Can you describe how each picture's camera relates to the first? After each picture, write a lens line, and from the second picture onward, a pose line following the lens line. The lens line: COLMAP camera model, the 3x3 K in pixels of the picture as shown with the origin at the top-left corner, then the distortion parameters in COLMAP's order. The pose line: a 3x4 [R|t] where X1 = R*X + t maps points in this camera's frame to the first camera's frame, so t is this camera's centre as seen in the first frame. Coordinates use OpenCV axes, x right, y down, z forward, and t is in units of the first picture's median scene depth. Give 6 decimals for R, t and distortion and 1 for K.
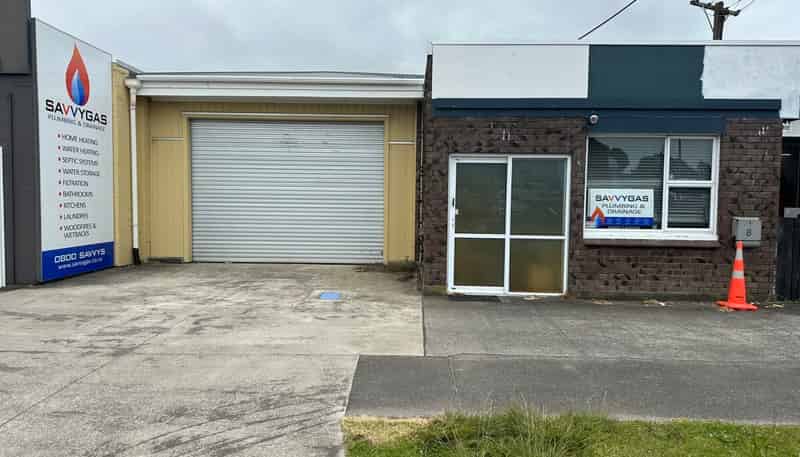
lens RADIAL K [[560.6, 0, 395.7], [0, 560.6, 230.0], [0, 0, 1]] dist [0.125095, -0.218513]
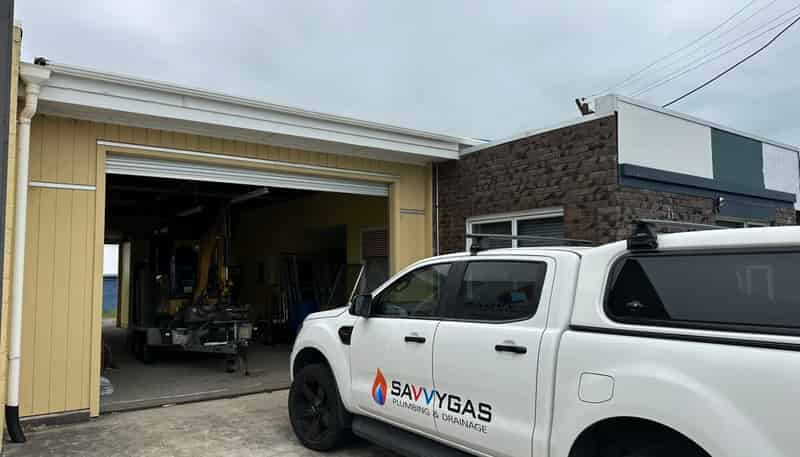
lens RADIAL K [[565.8, 0, 402.0], [0, 565.8, 231.9], [0, 0, 1]] dist [0.005154, -0.000434]
pose [[0.796001, 0.025927, 0.604740, -0.660443], [0.047860, 0.993258, -0.105581, -0.064941], [-0.603400, 0.112986, 0.789394, 0.555399]]
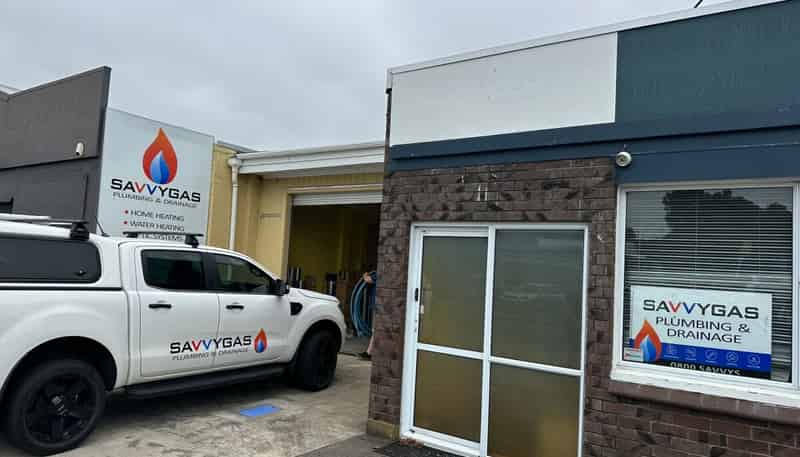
lens RADIAL K [[560.2, 0, 400.0], [0, 560.2, 228.5], [0, 0, 1]] dist [0.126790, -0.164255]
pose [[0.840220, -0.005378, -0.542219, 0.453650], [-0.074617, 0.989292, -0.125438, -0.042827], [0.537087, 0.145854, 0.830821, 0.430208]]
